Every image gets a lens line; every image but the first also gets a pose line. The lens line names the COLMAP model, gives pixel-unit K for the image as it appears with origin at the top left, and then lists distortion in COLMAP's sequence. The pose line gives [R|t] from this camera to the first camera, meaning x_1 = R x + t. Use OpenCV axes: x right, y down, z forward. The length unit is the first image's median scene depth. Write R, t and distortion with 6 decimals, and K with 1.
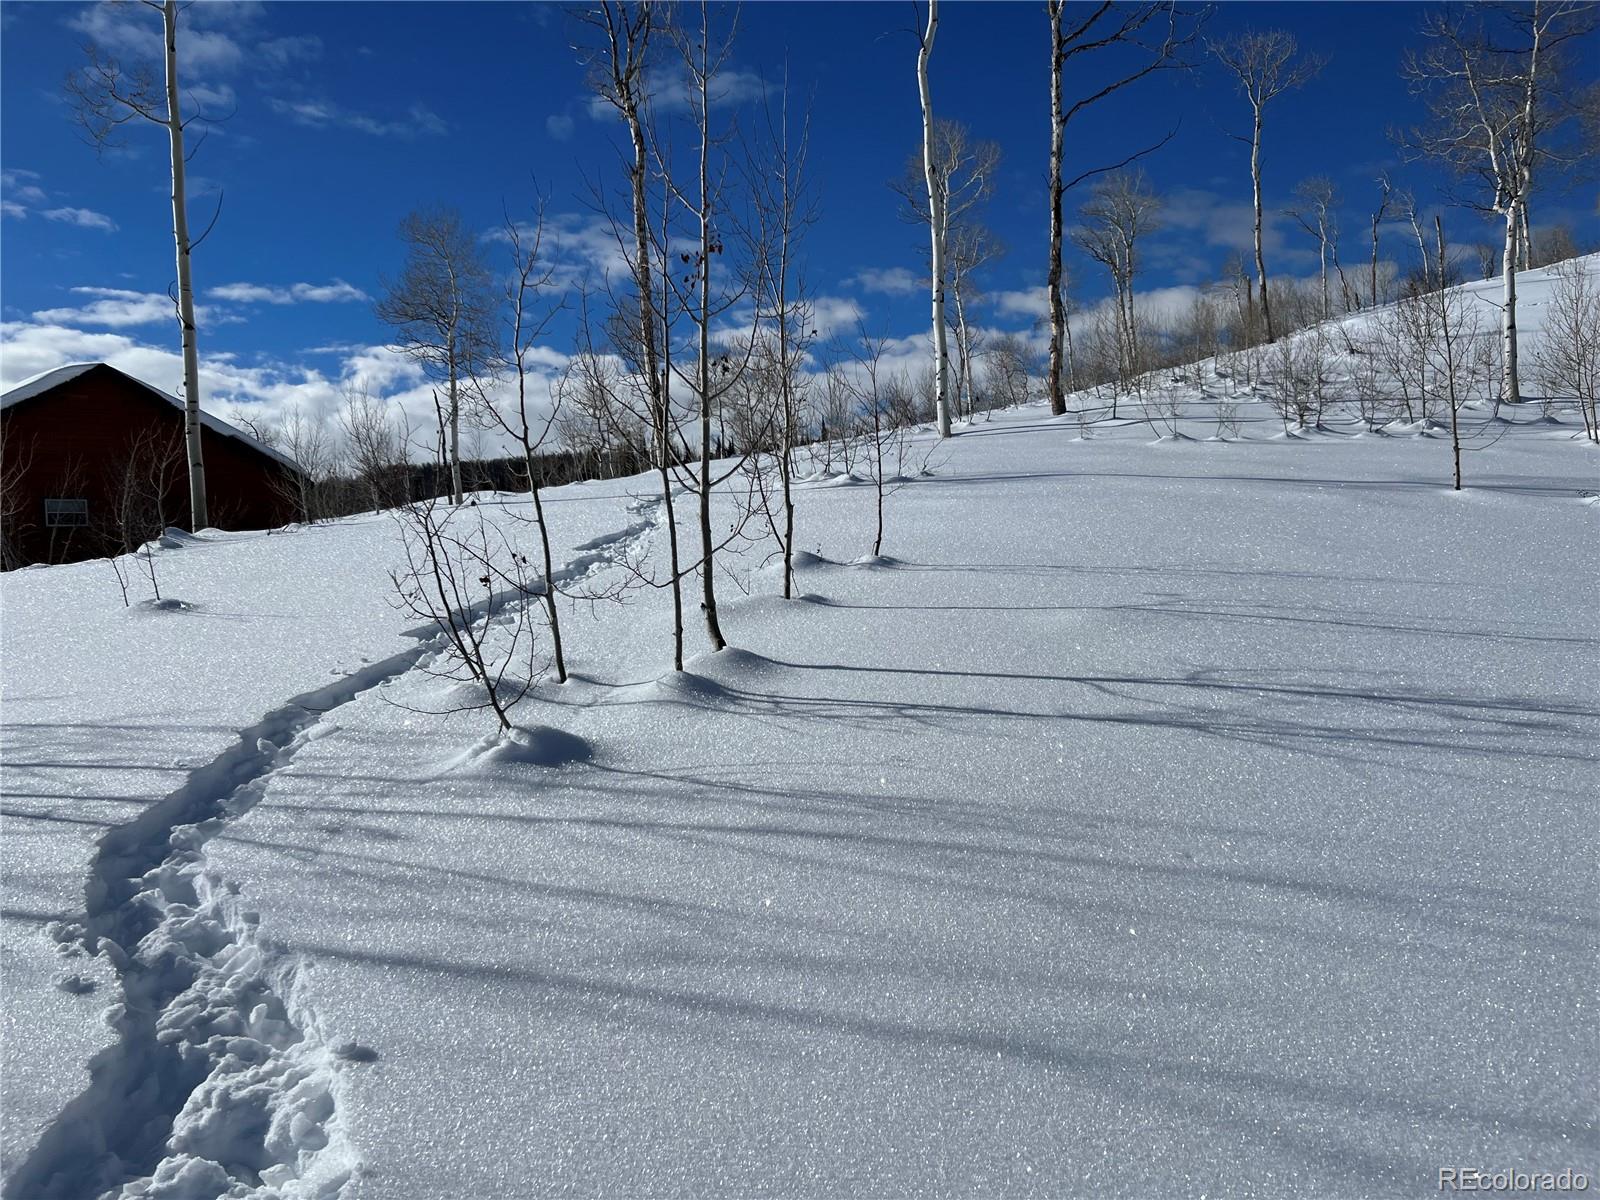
lens RADIAL K [[1197.6, 0, 803.0], [0, 1197.6, 601.9], [0, 0, 1]] dist [0.058681, -0.067944]
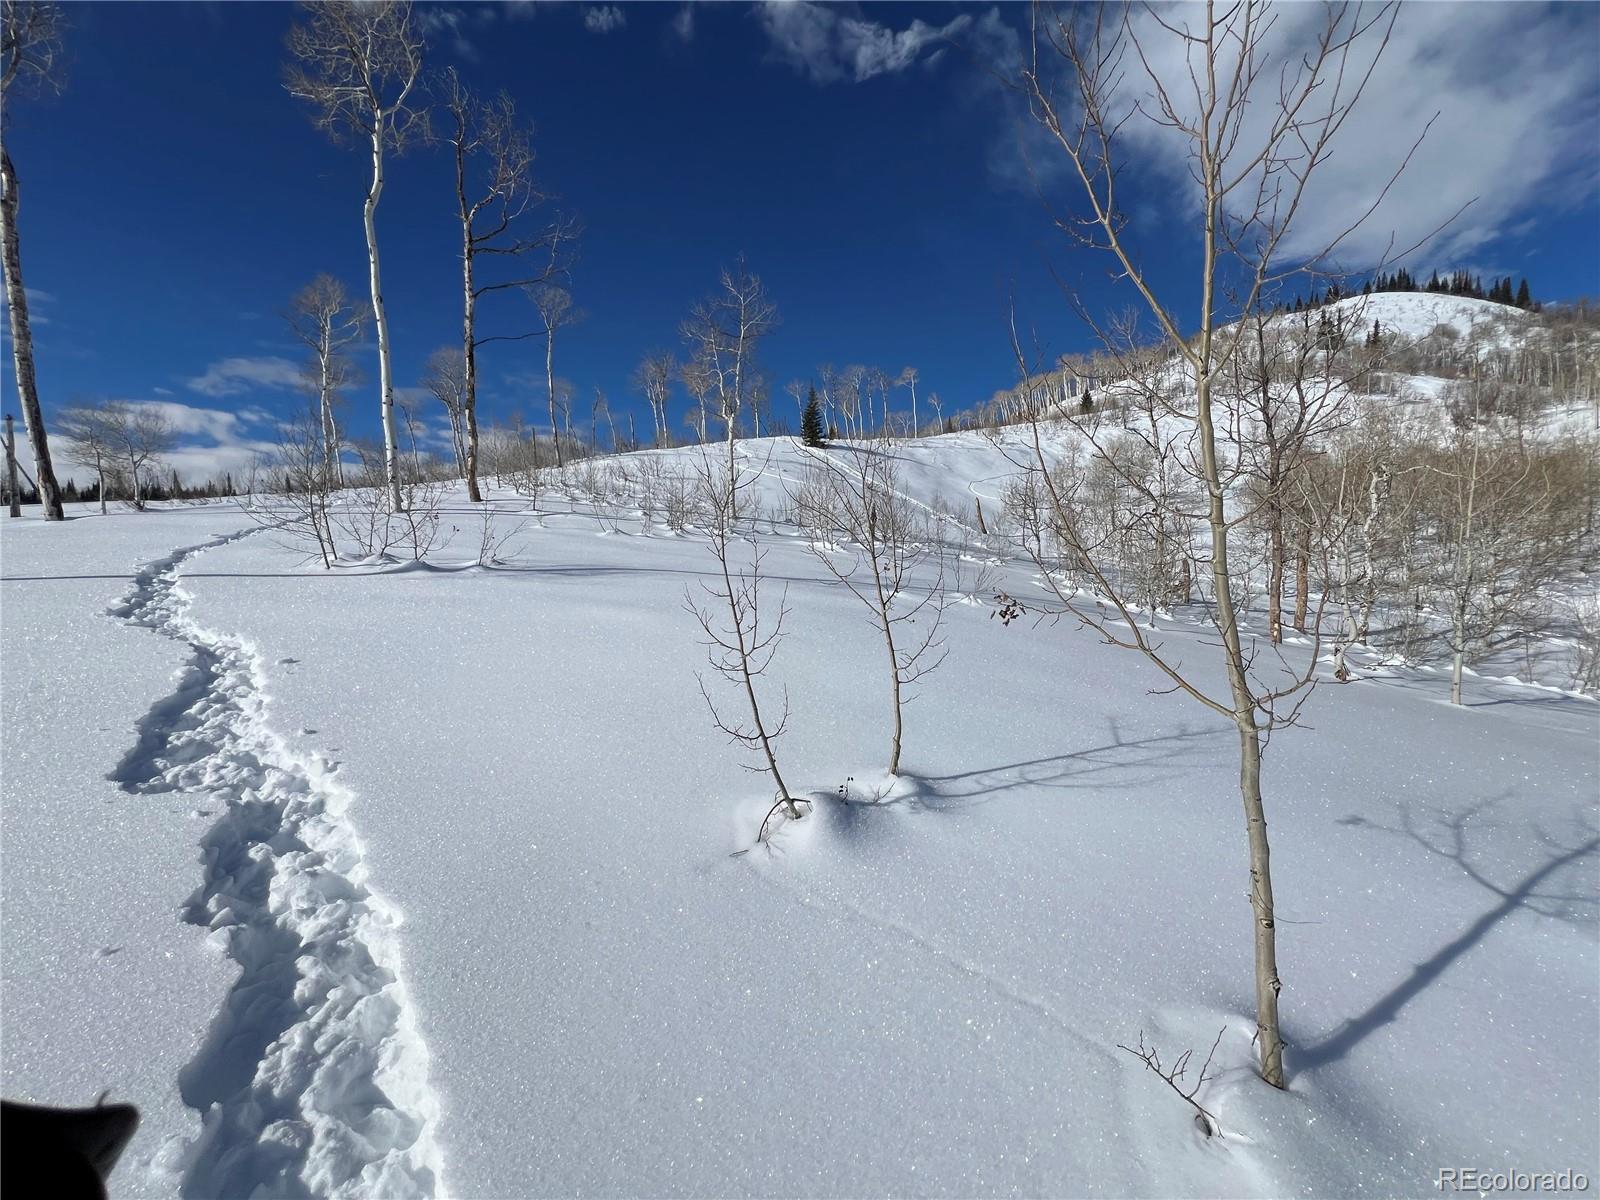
lens RADIAL K [[635.6, 0, 798.6], [0, 635.6, 598.9], [0, 0, 1]] dist [-0.001756, 0.000052]
pose [[0.699544, -0.016285, 0.714404, -0.058001], [0.018952, 0.999811, 0.004233, -0.036867], [-0.714338, 0.010578, 0.699721, 0.204782]]
